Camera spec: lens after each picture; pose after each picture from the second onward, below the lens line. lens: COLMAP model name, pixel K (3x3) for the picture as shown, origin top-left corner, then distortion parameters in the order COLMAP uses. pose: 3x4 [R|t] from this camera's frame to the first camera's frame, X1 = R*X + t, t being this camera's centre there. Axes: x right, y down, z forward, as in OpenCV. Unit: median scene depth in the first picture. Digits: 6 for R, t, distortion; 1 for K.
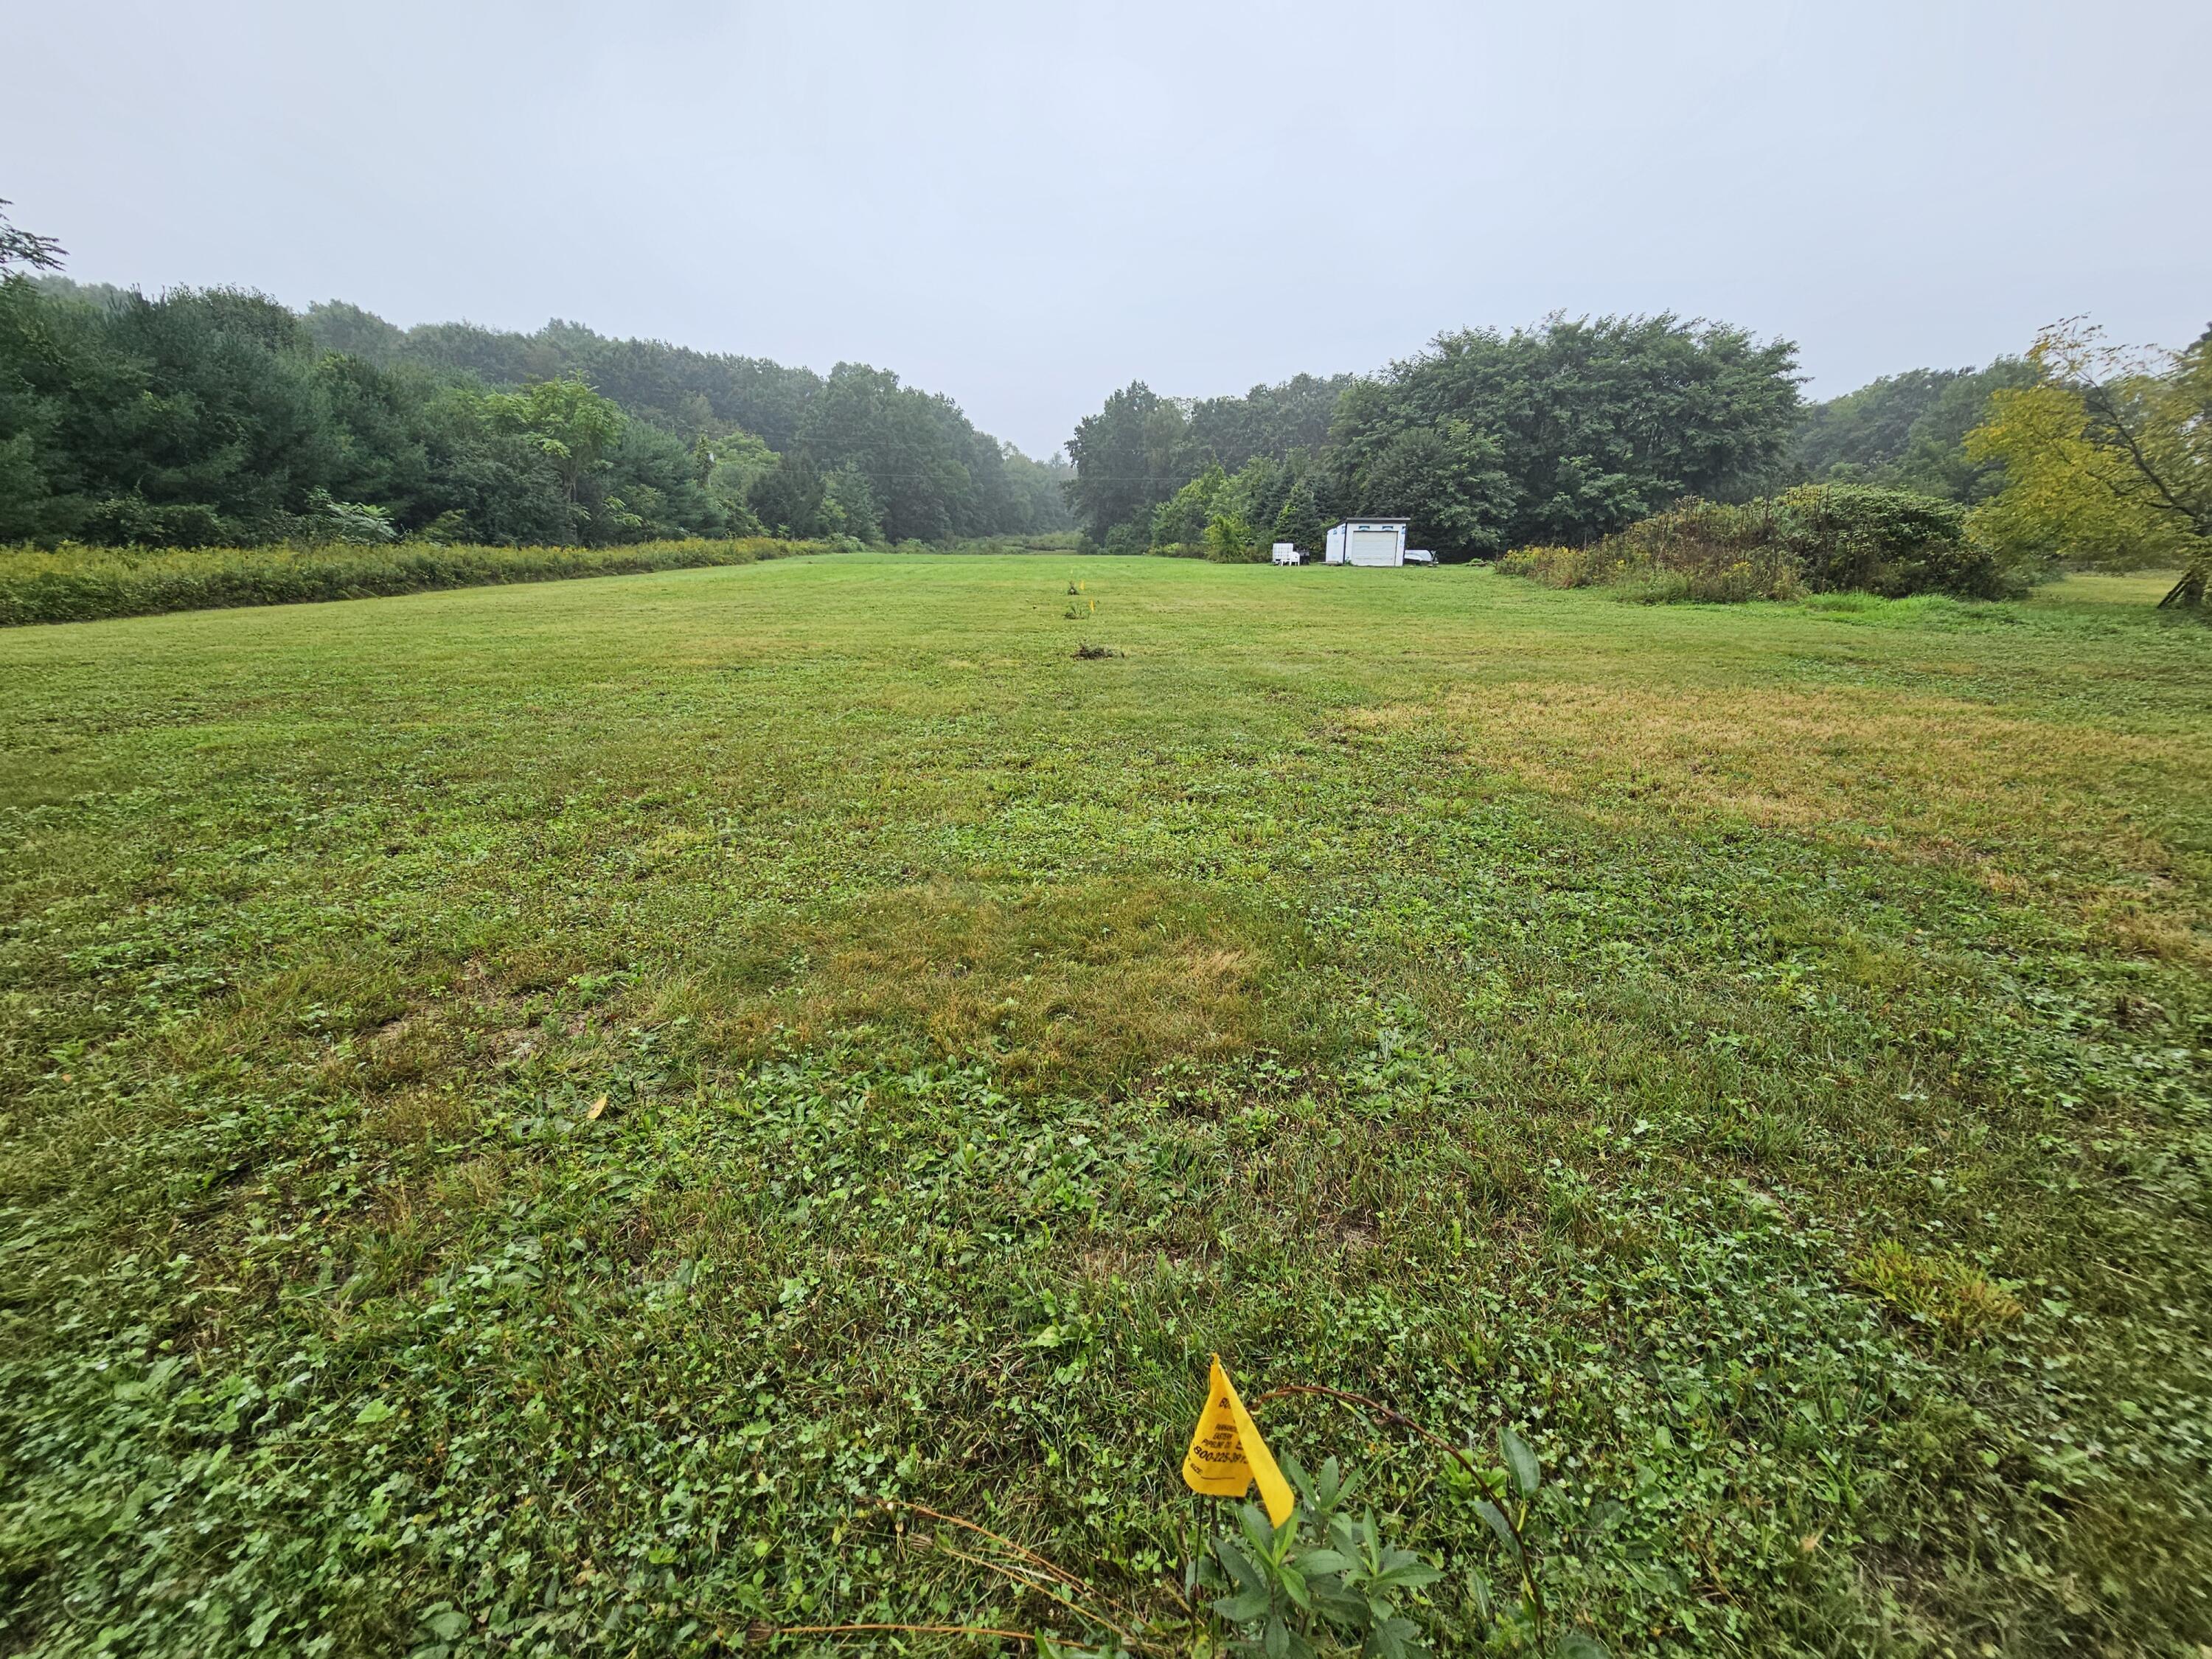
lens RADIAL K [[905.5, 0, 1125.6], [0, 905.5, 826.8], [0, 0, 1]] dist [-0.004998, 0.002317]
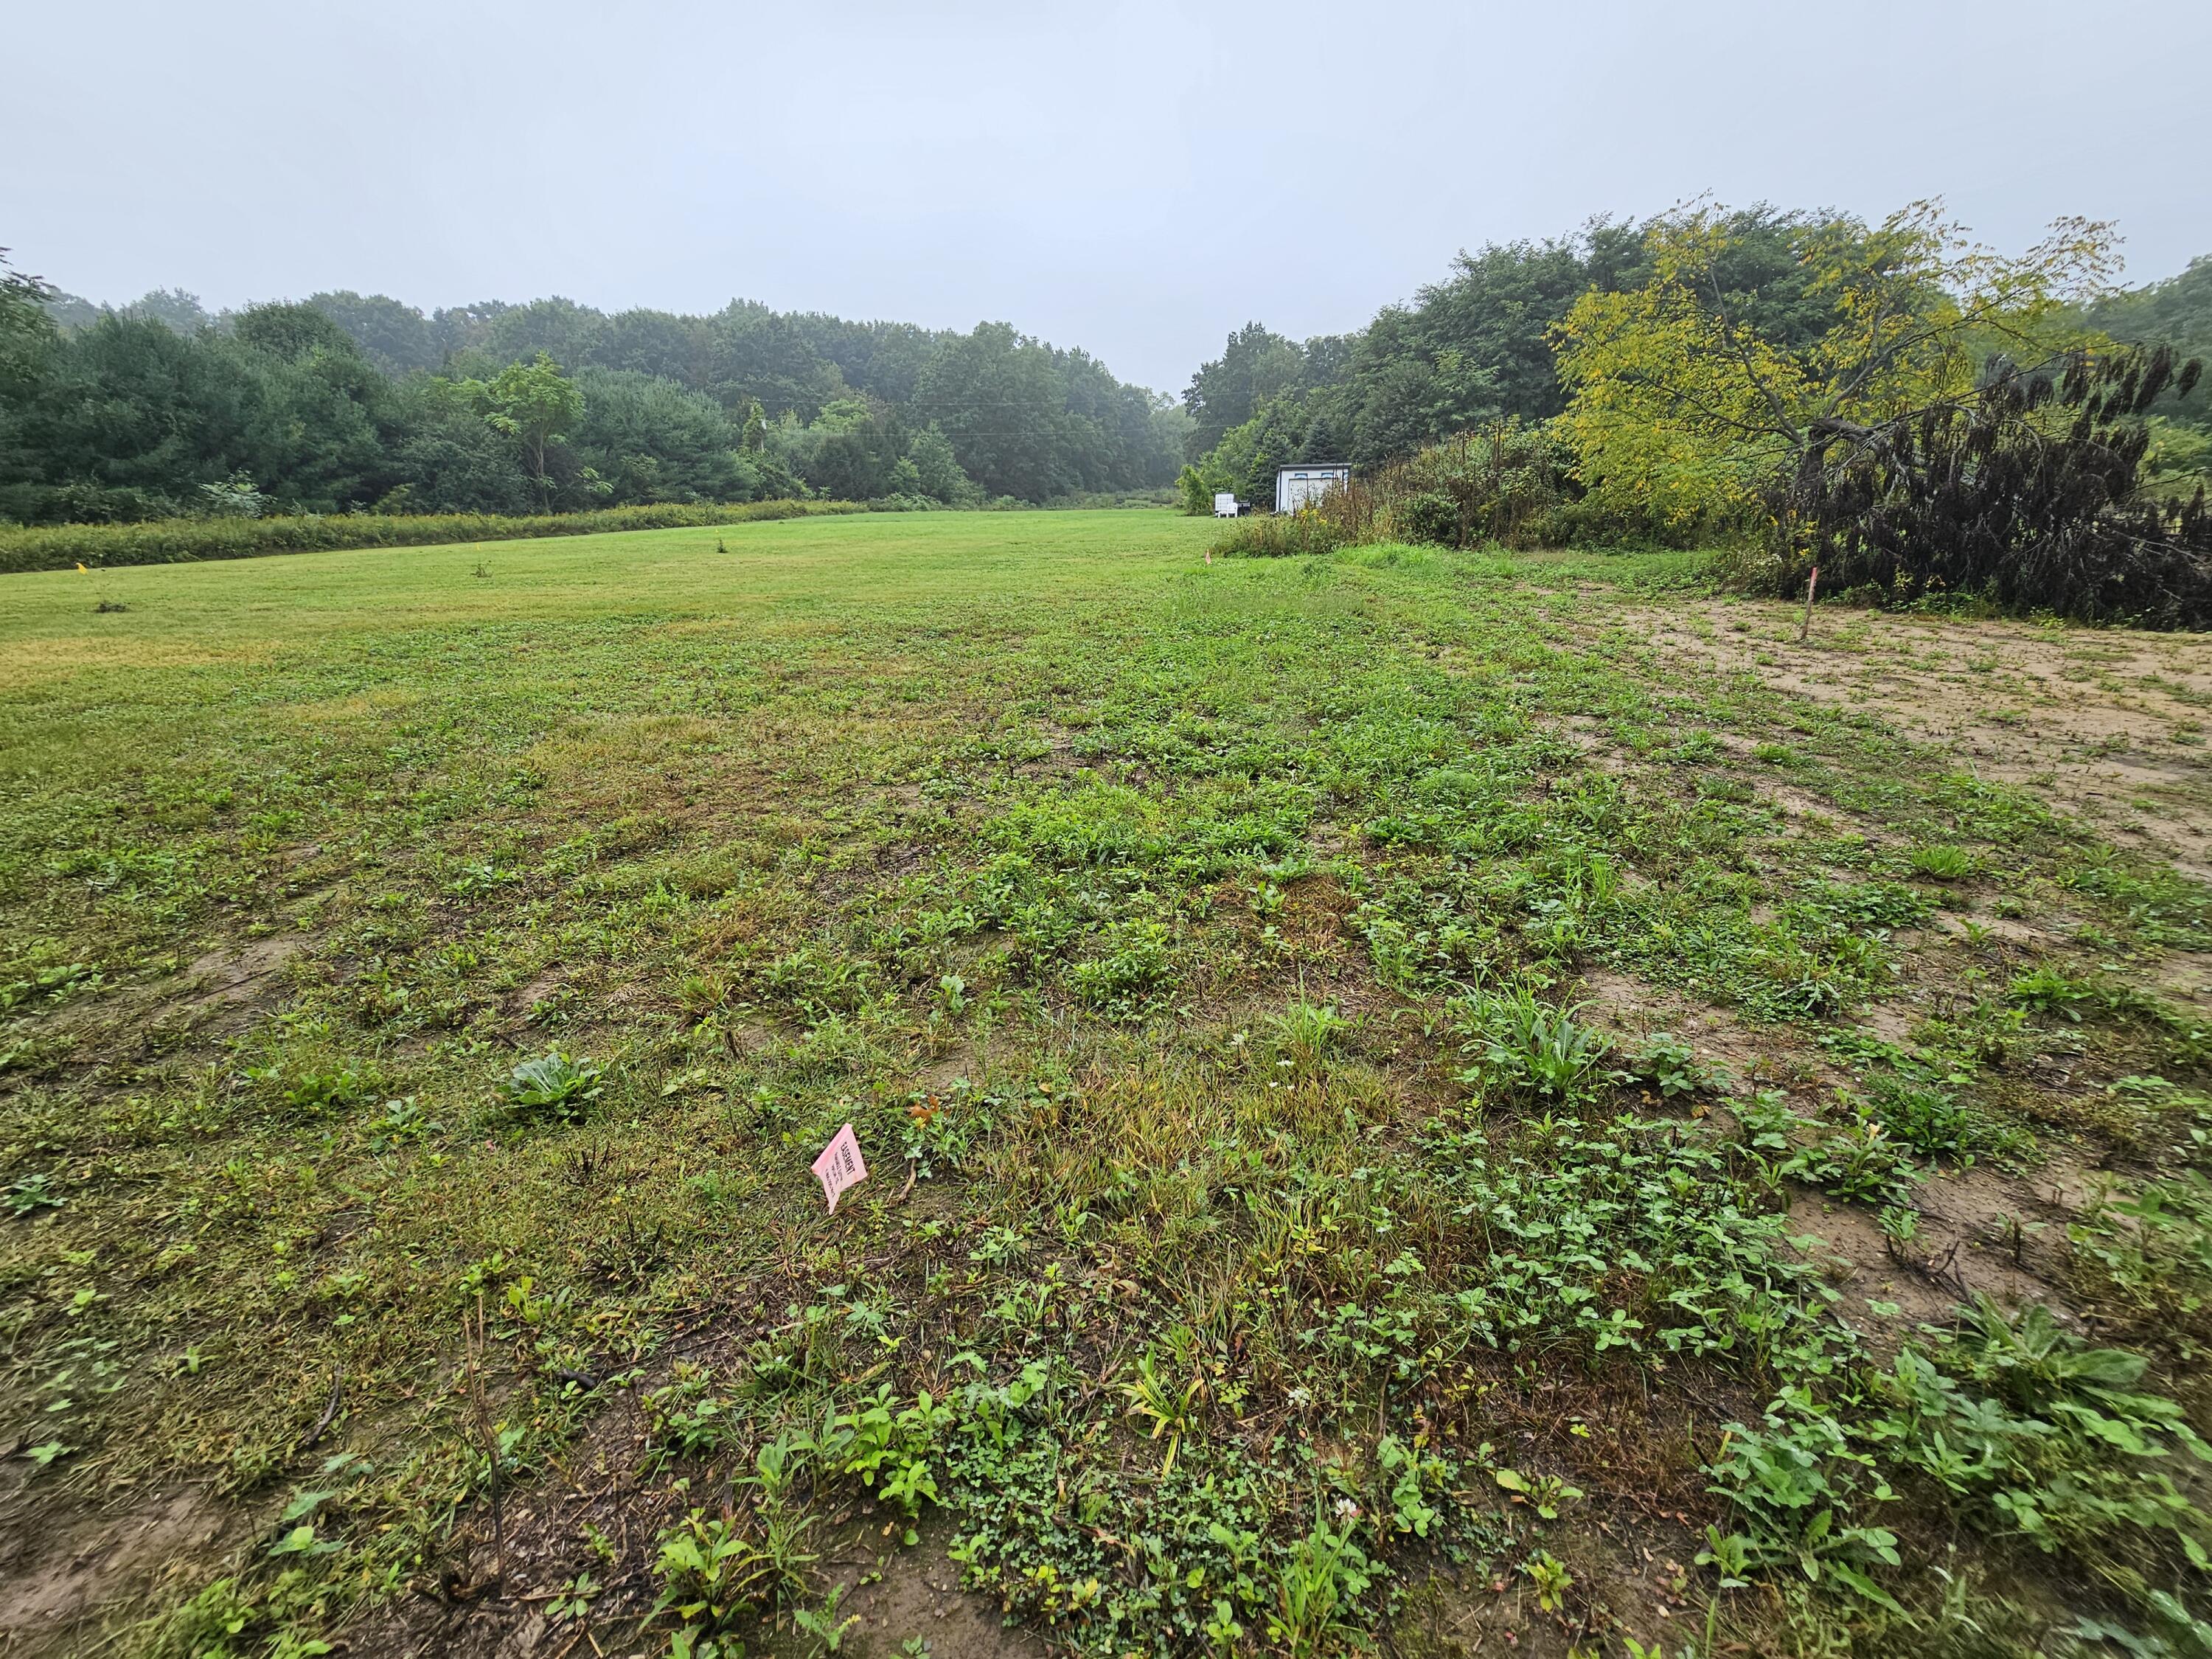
lens RADIAL K [[905.5, 0, 1116.3], [0, 905.5, 829.3], [0, 0, 1]] dist [-0.004998, 0.002317]
pose [[0.974906, 0.055176, -0.215671, 0.246540], [-0.044523, 0.997550, 0.053951, -0.004171], [0.218120, -0.042995, 0.974974, 0.020727]]
